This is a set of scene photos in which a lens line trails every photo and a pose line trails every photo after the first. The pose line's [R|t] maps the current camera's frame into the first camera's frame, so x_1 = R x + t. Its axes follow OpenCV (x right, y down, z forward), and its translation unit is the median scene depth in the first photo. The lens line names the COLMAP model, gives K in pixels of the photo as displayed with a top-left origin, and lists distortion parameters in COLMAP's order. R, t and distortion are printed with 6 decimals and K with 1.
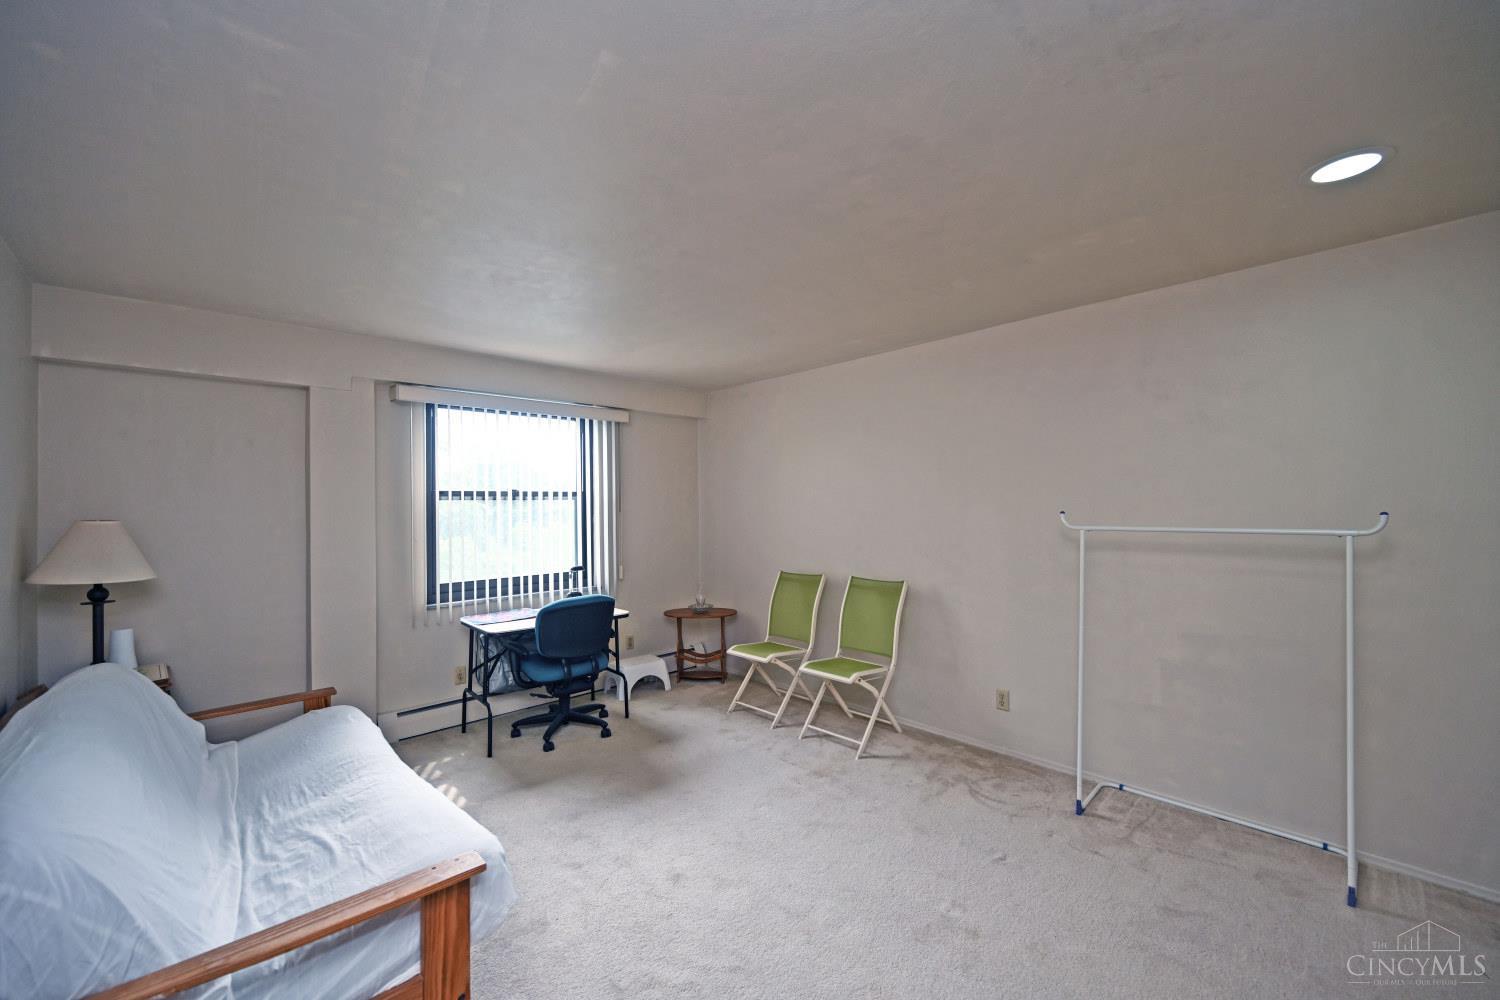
lens RADIAL K [[588.6, 0, 753.4], [0, 588.6, 506.7], [0, 0, 1]] dist [-0.002870, 0.006735]
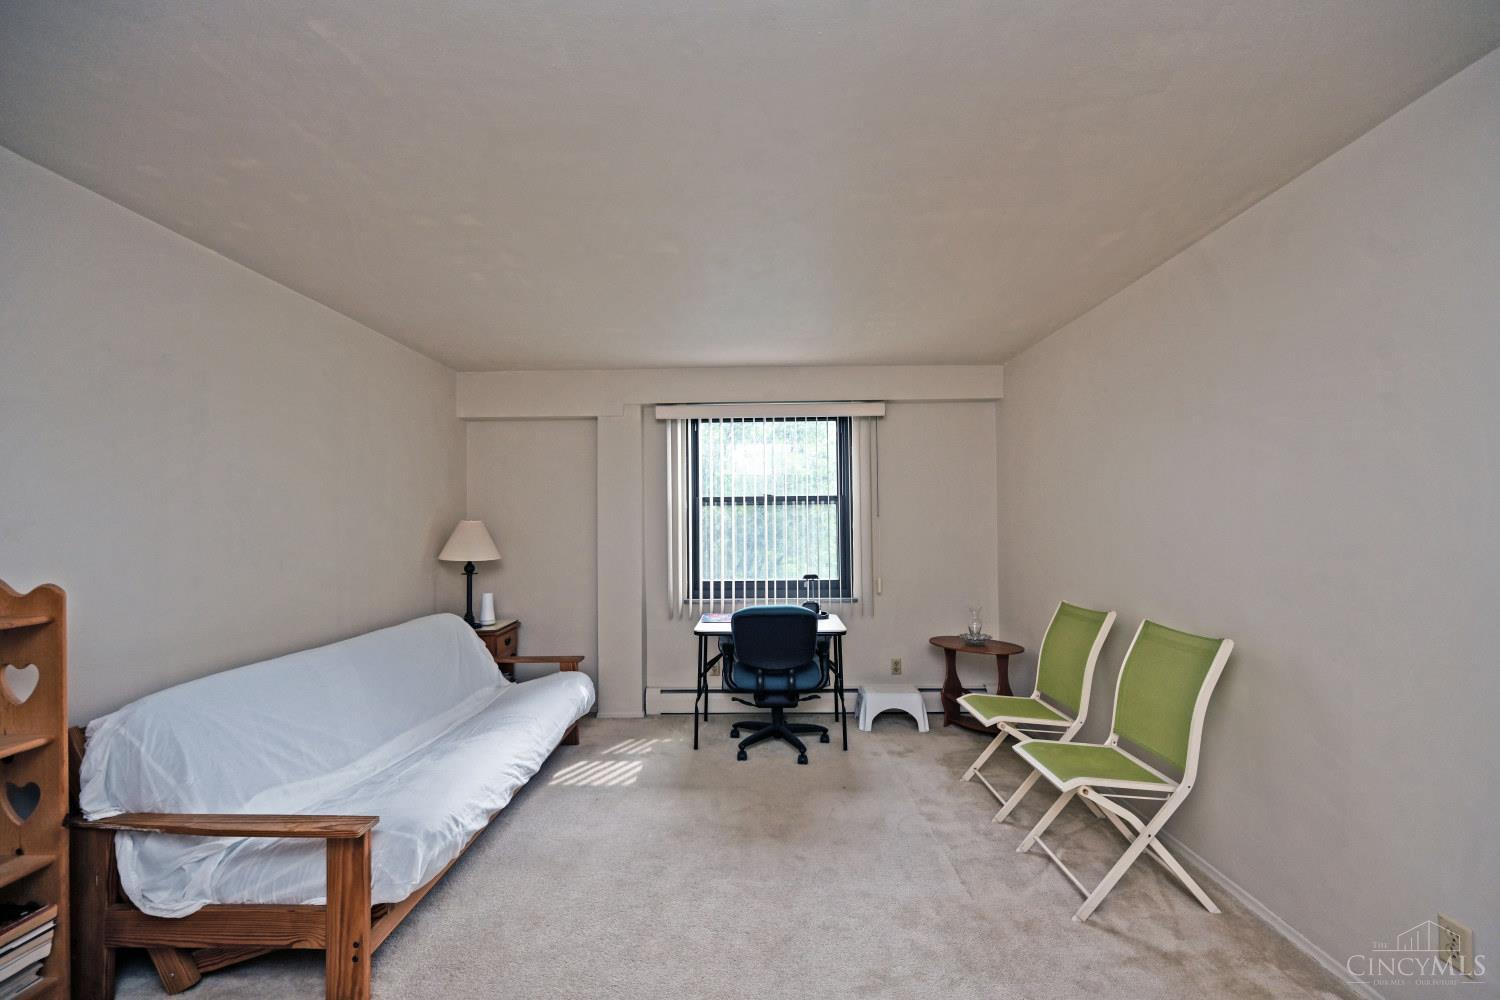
lens RADIAL K [[587.2, 0, 745.3], [0, 587.2, 519.4], [0, 0, 1]] dist [0.002613, 0.000311]
pose [[0.711683, 0.001691, -0.702498, 0.318015], [0.000036, 0.999997, 0.002444, 0.012440], [0.702500, -0.001765, 0.711681, 0.290740]]
